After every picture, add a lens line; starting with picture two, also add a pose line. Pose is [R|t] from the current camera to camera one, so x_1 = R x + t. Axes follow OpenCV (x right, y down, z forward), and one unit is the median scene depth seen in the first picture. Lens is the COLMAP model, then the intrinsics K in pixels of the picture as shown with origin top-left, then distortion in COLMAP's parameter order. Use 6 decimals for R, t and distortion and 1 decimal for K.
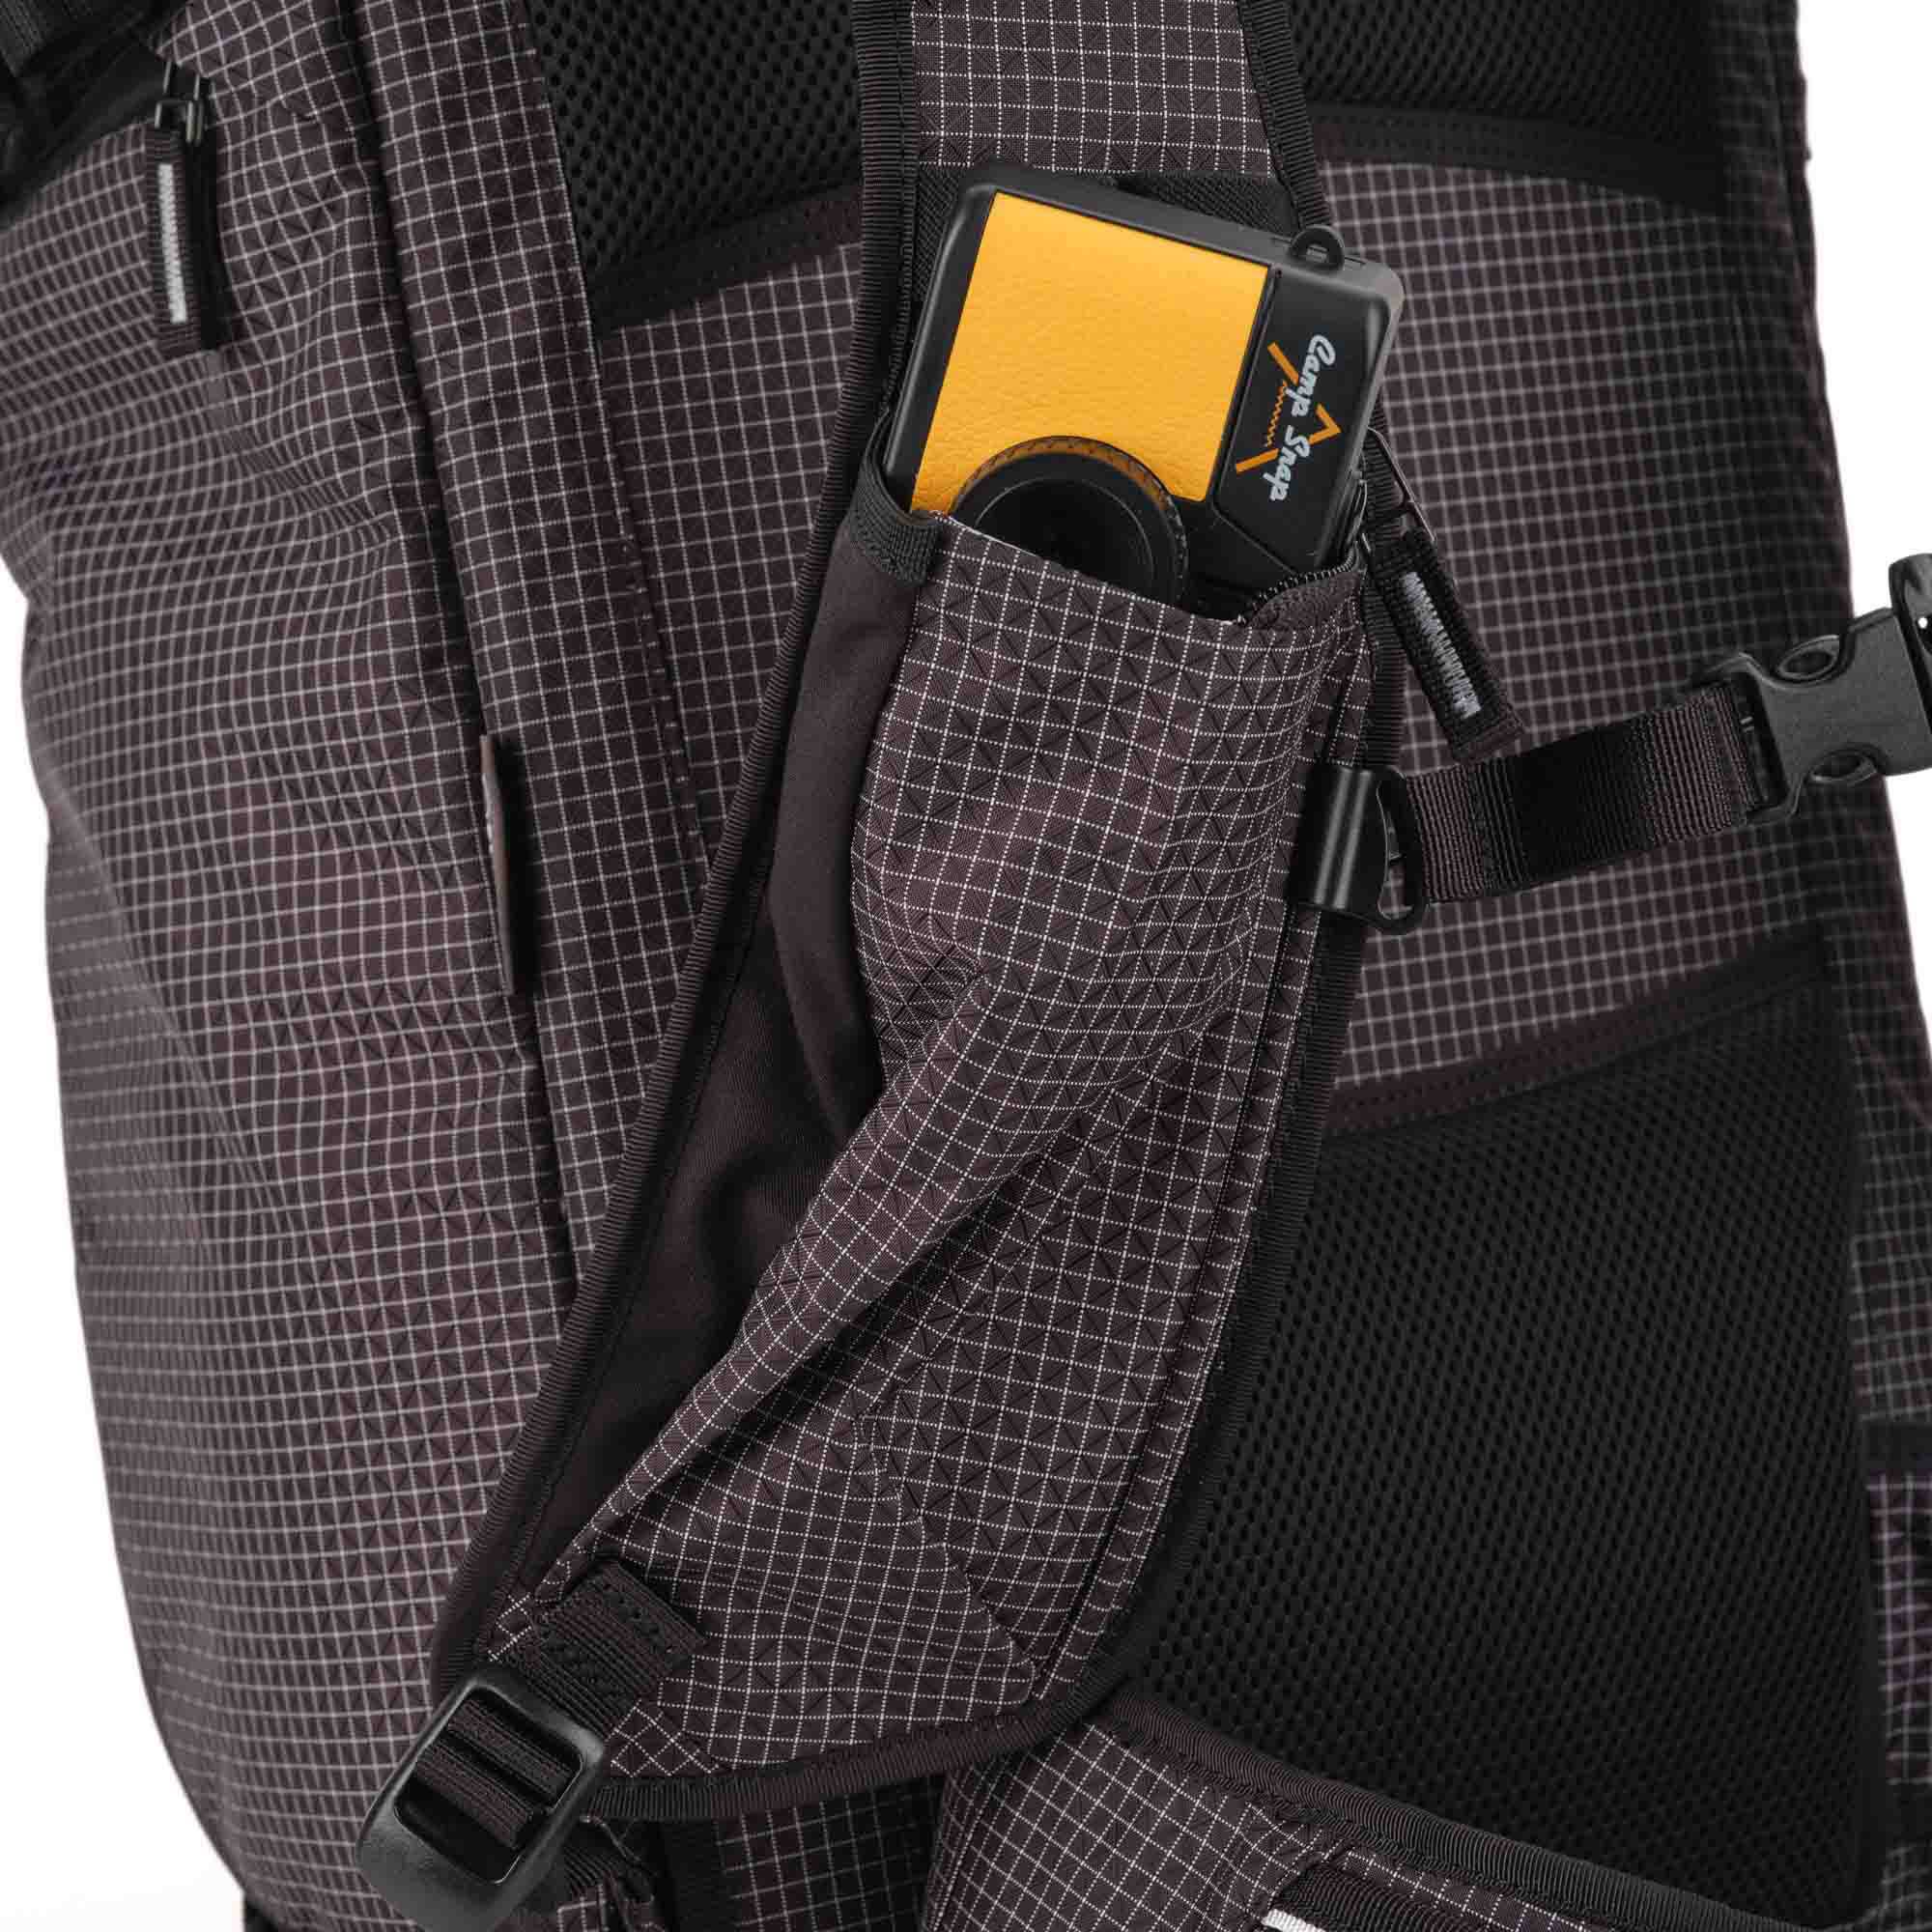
lens RADIAL K [[9794.4, 0, 971.3], [0, 9794.4, 964.6], [0, 0, 1]] dist [0.386970, 0.000000]
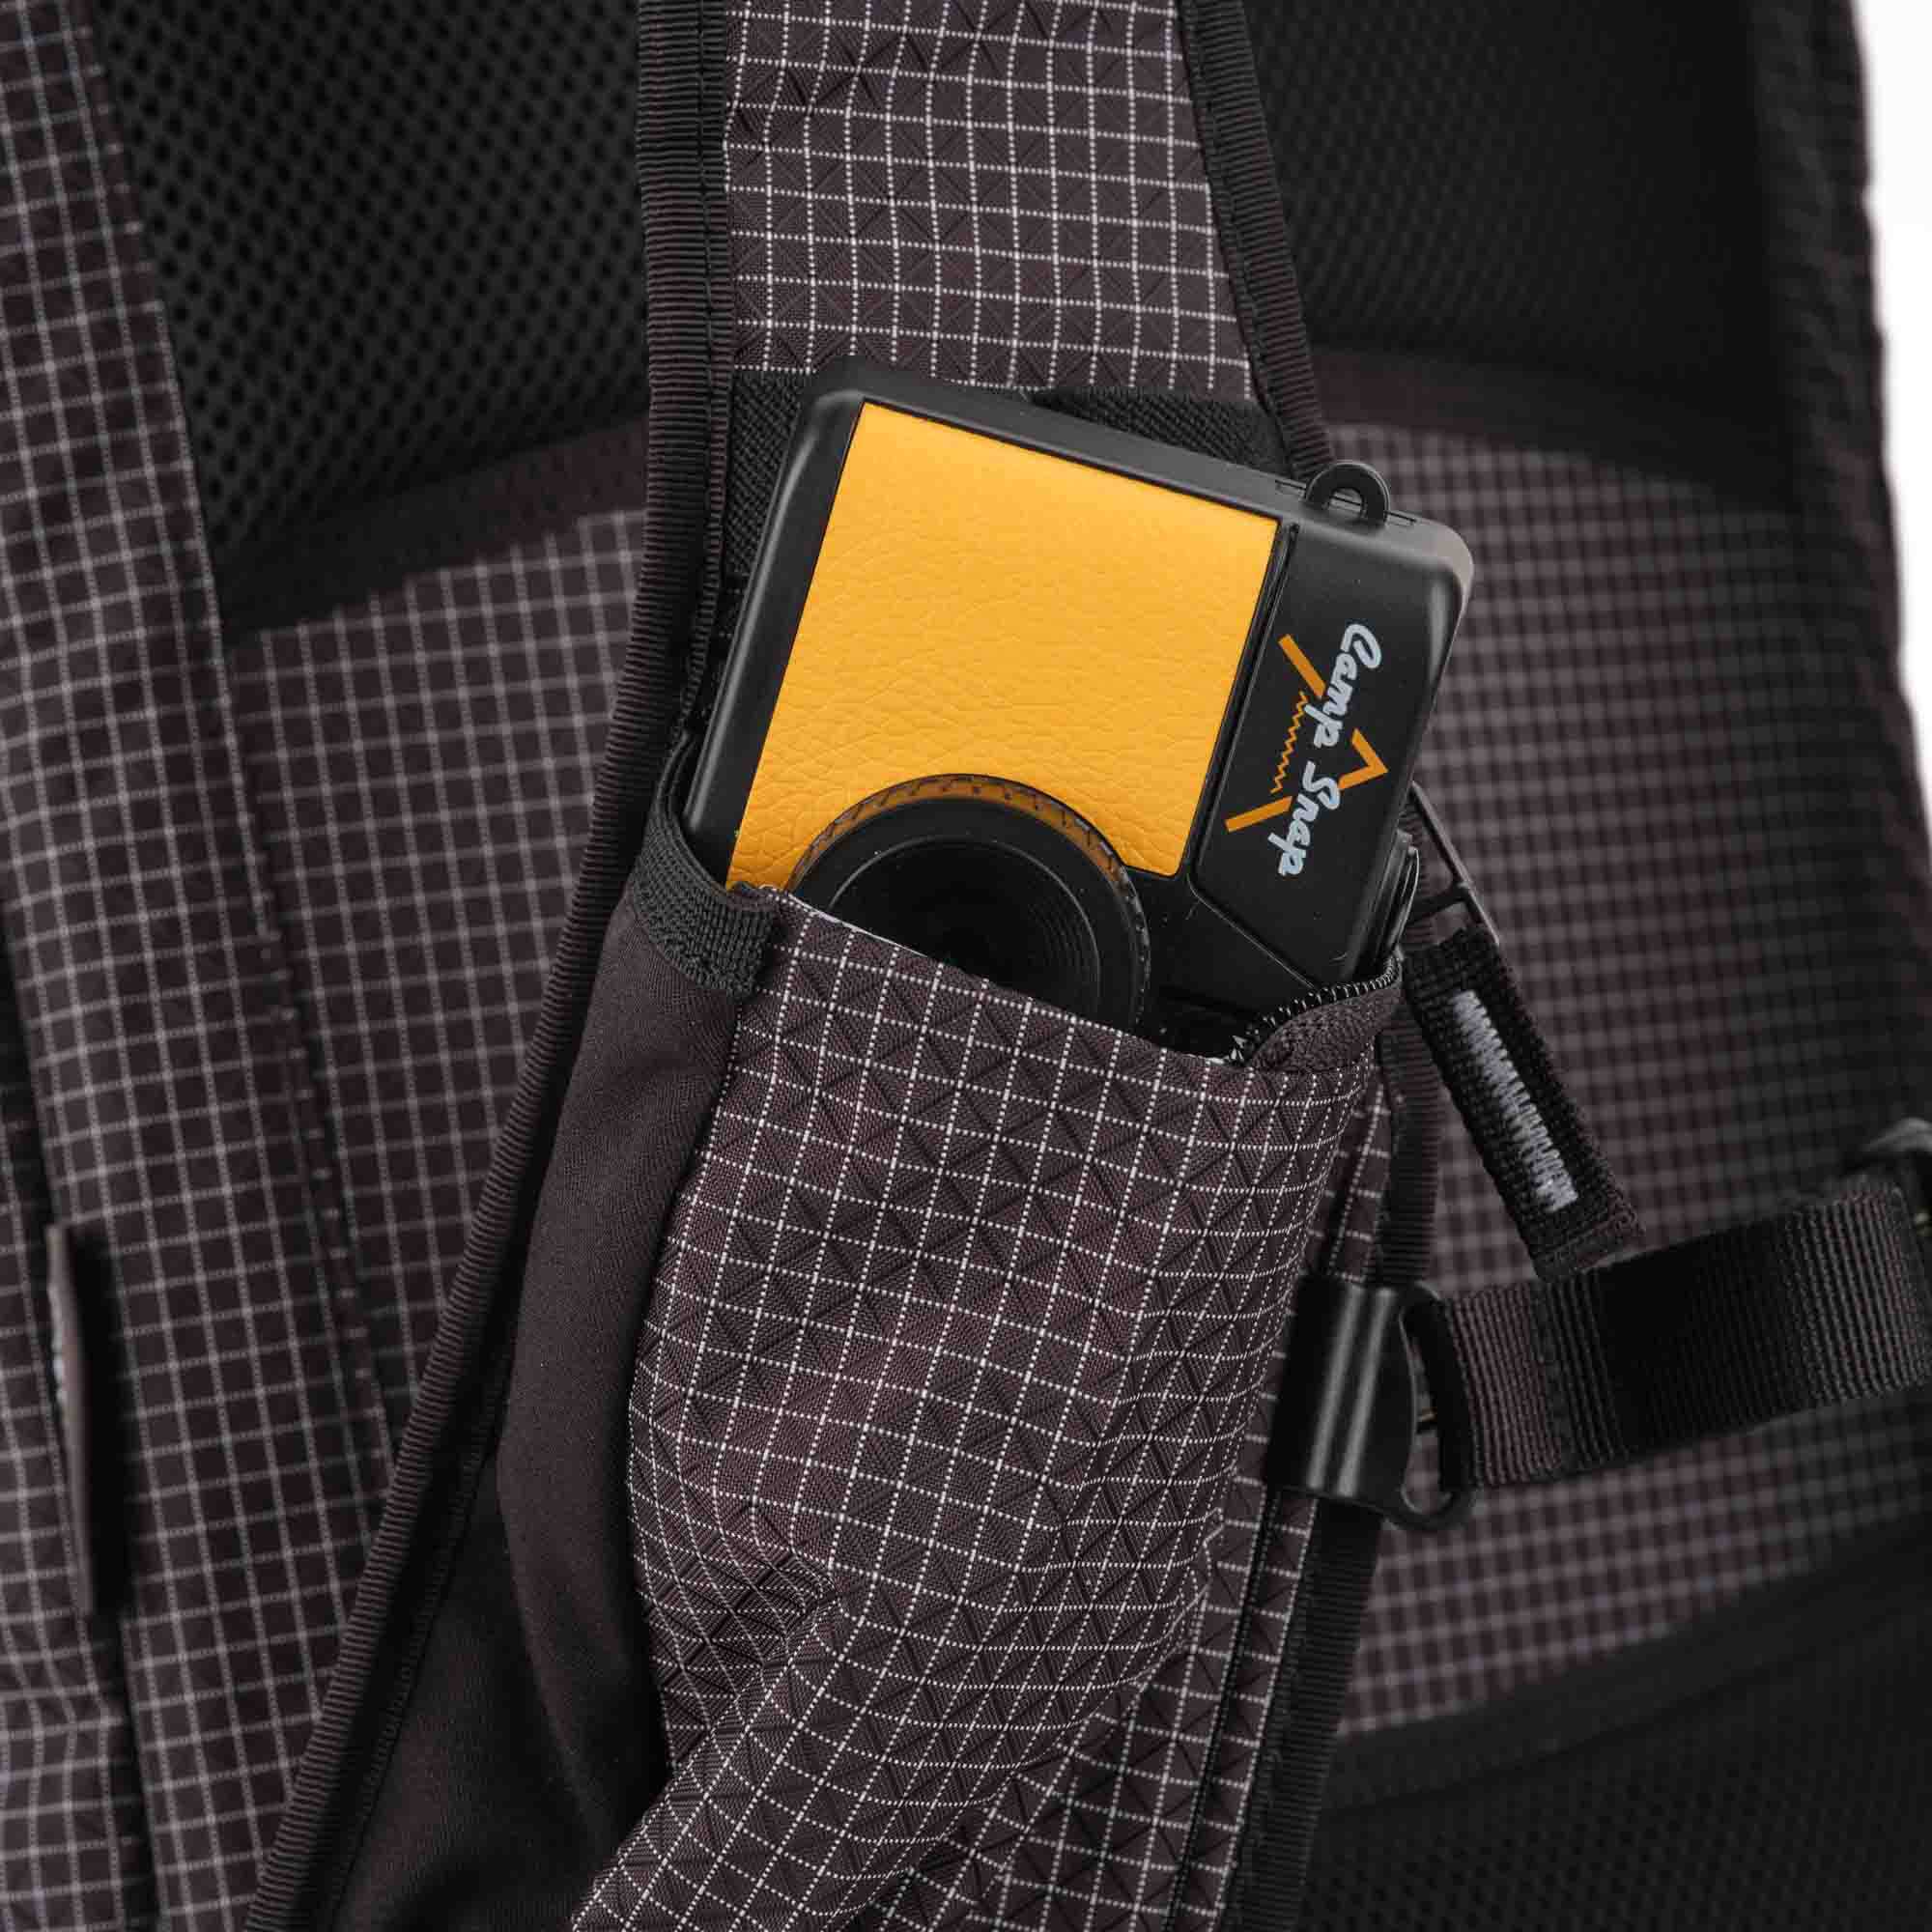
lens RADIAL K [[9794.4, 0, 960.7], [0, 9794.4, 960.4], [0, 0, 1]] dist [0.386970, 0.000000]
pose [[0.998602, 0.009386, 0.052028, -0.023838], [-0.006650, 0.998599, -0.052505, -0.006908], [-0.052447, 0.052085, 0.997264, 0.336841]]
